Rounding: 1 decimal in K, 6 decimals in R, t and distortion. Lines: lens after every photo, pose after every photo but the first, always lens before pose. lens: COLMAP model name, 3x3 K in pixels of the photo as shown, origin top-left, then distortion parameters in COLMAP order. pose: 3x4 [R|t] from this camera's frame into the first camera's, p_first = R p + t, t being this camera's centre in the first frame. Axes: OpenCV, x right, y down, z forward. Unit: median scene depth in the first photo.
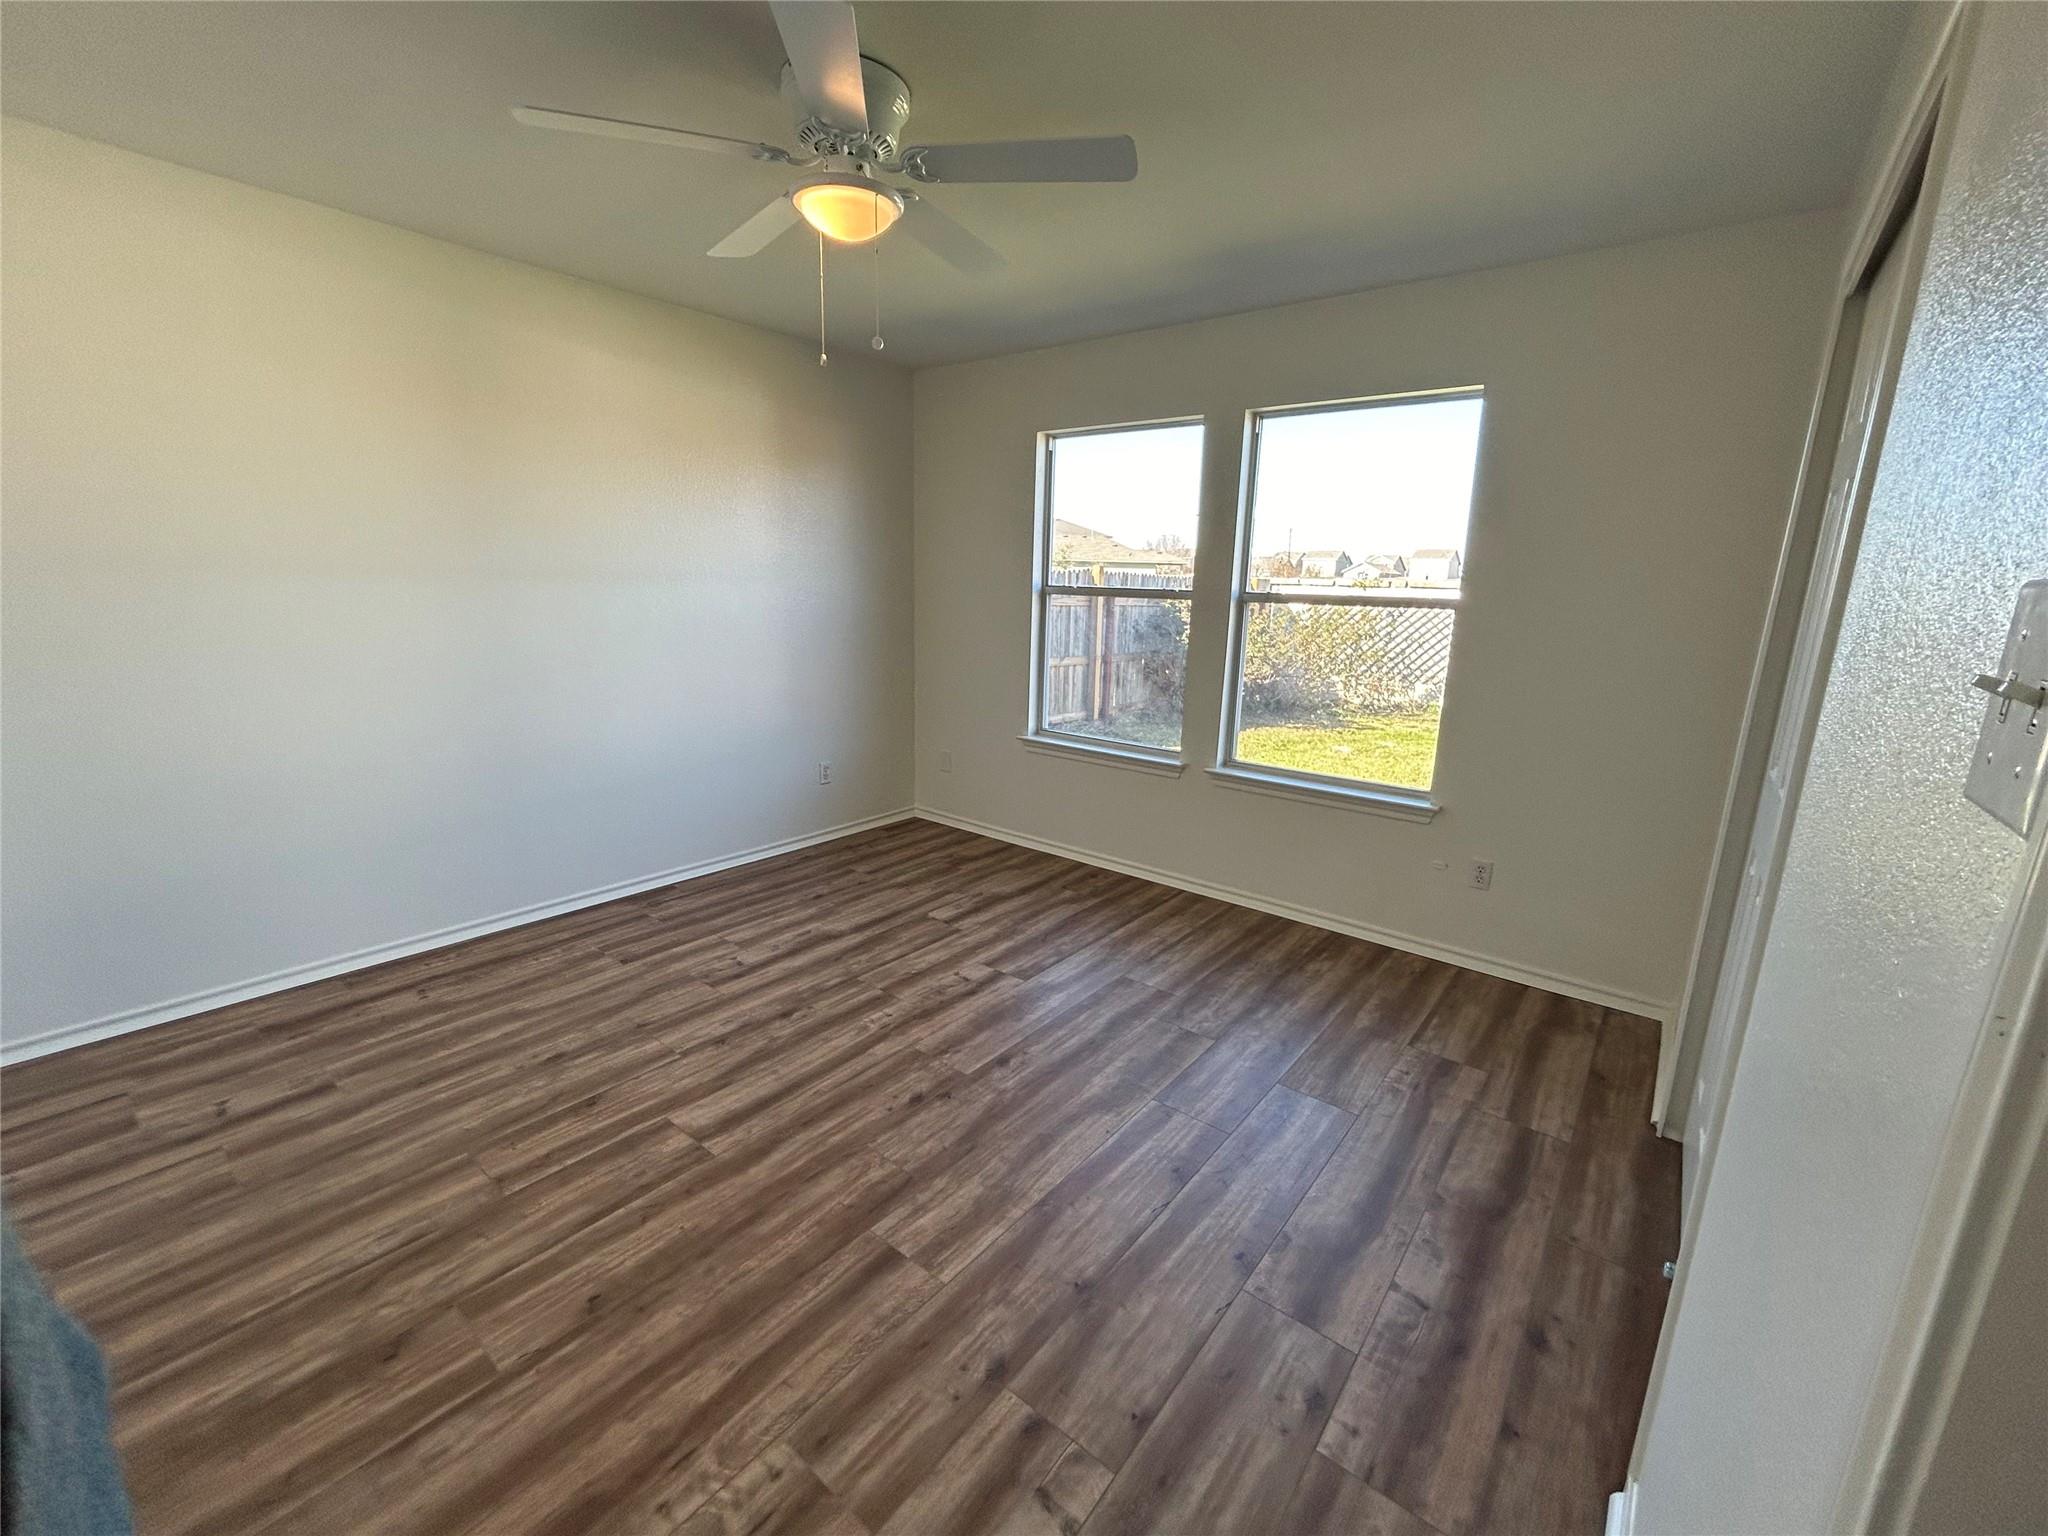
lens RADIAL K [[842.8, 0, 1024.6], [0, 842.8, 773.4], [0, 0, 1]] dist [-0.002064, 0.000371]
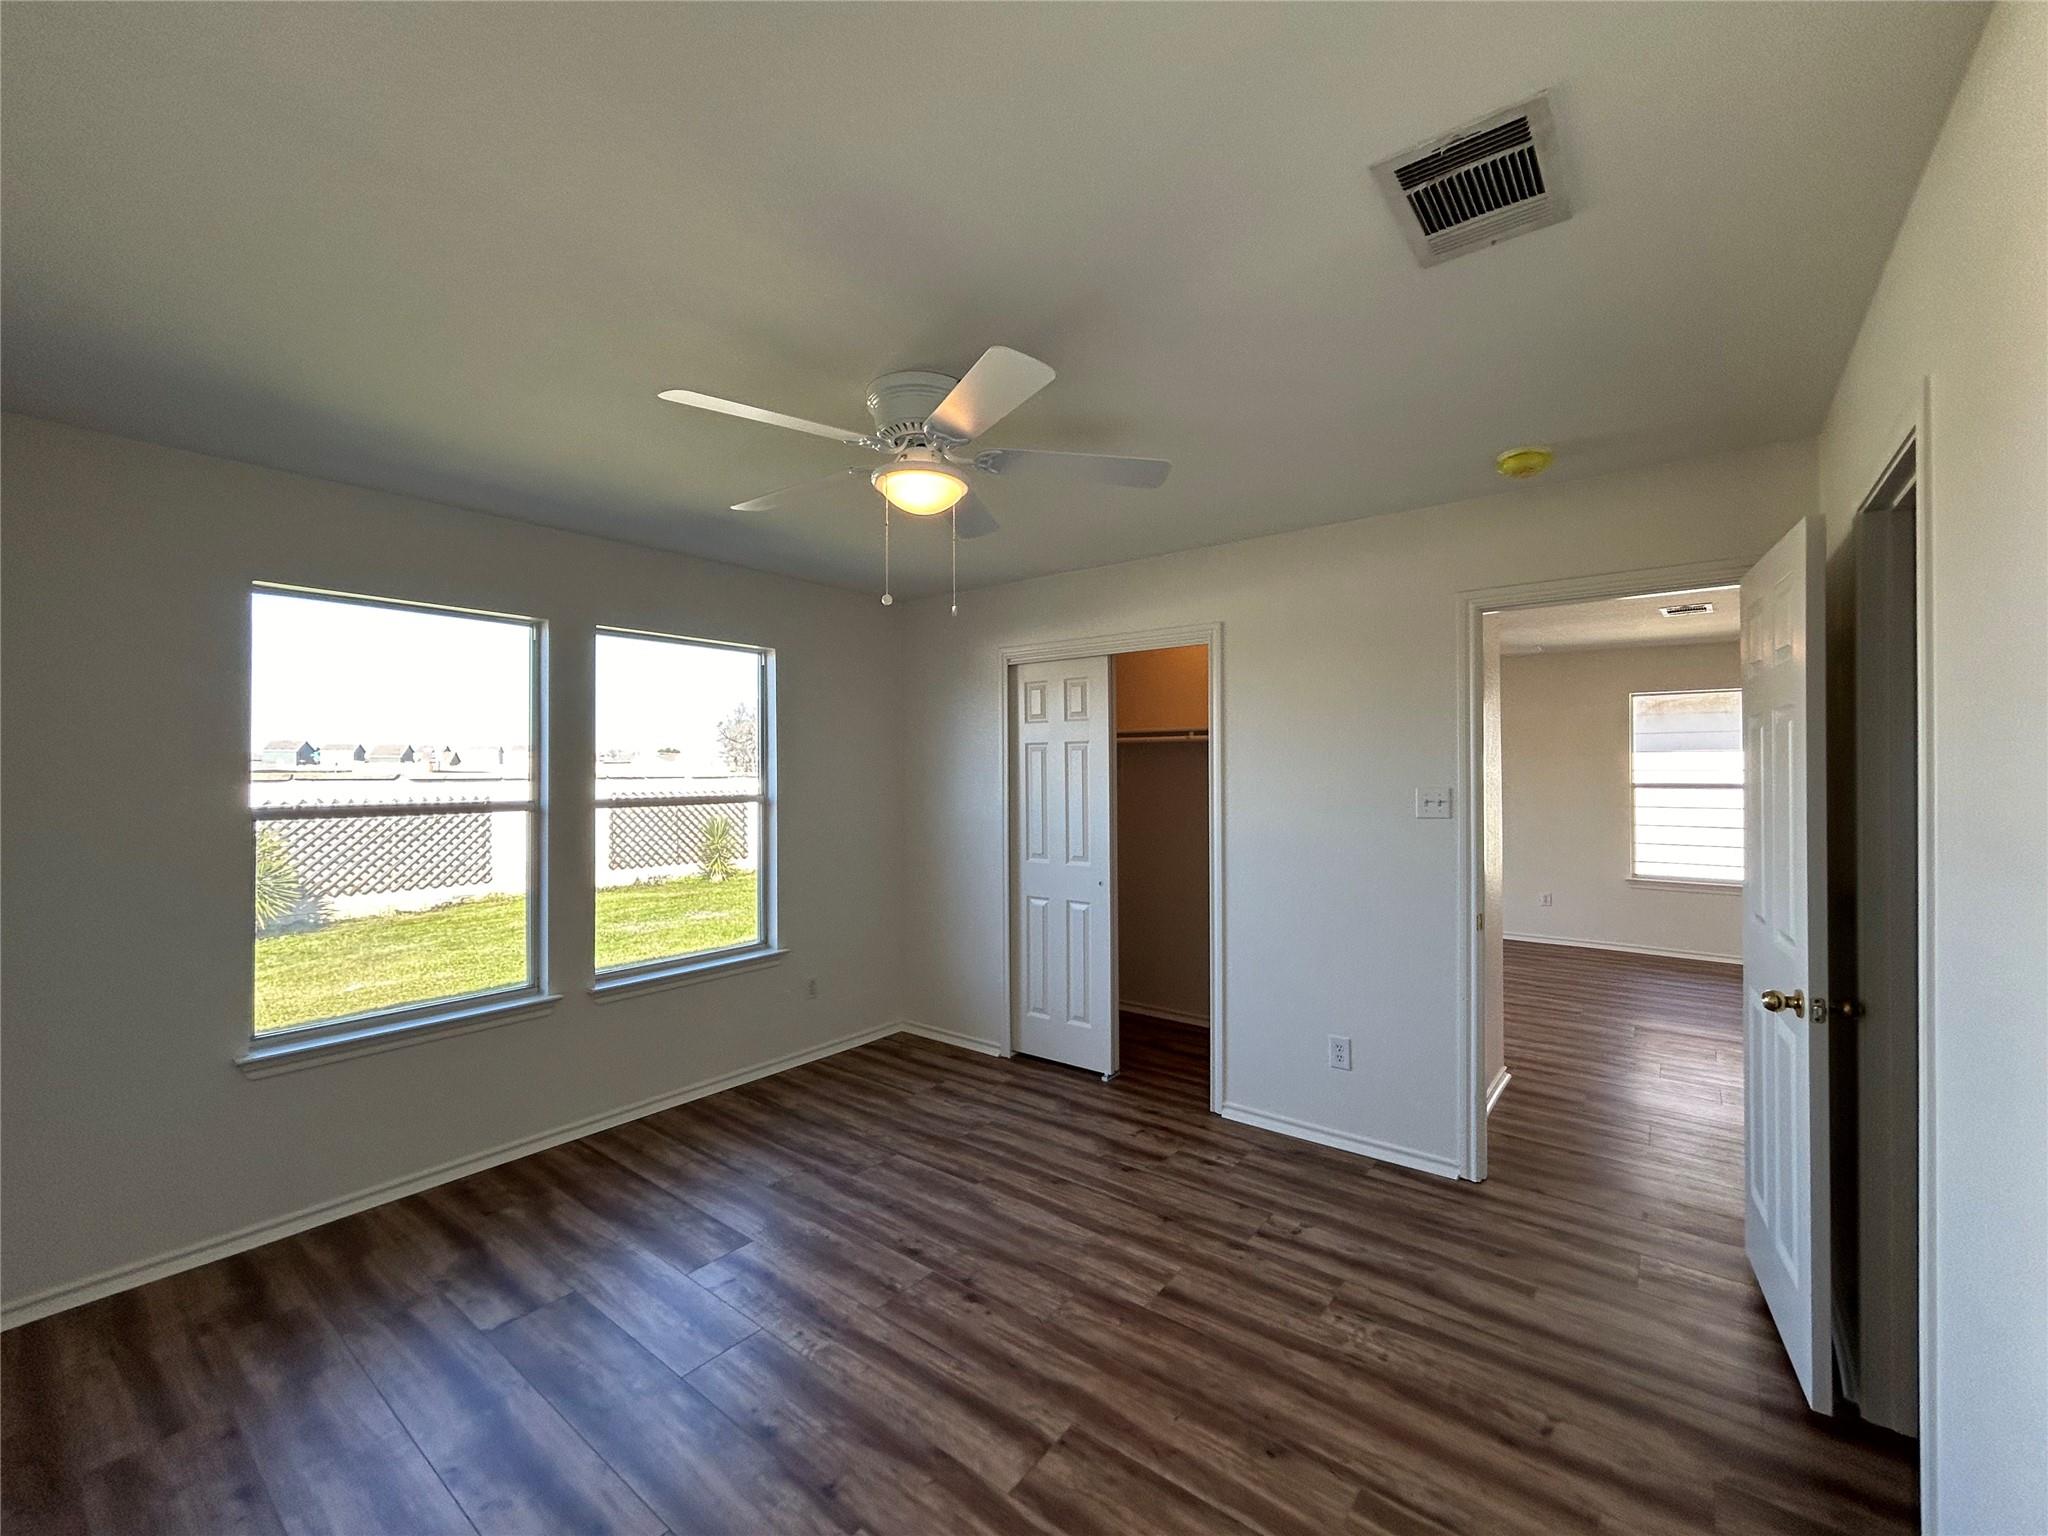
lens RADIAL K [[842.8, 0, 1024.6], [0, 842.8, 773.4], [0, 0, 1]] dist [-0.002064, 0.000371]
pose [[-0.013372, -0.029948, 0.999462, -1.137039], [0.229918, 0.972676, 0.032221, -0.253659], [-0.973118, 0.230225, -0.006121, 0.800392]]
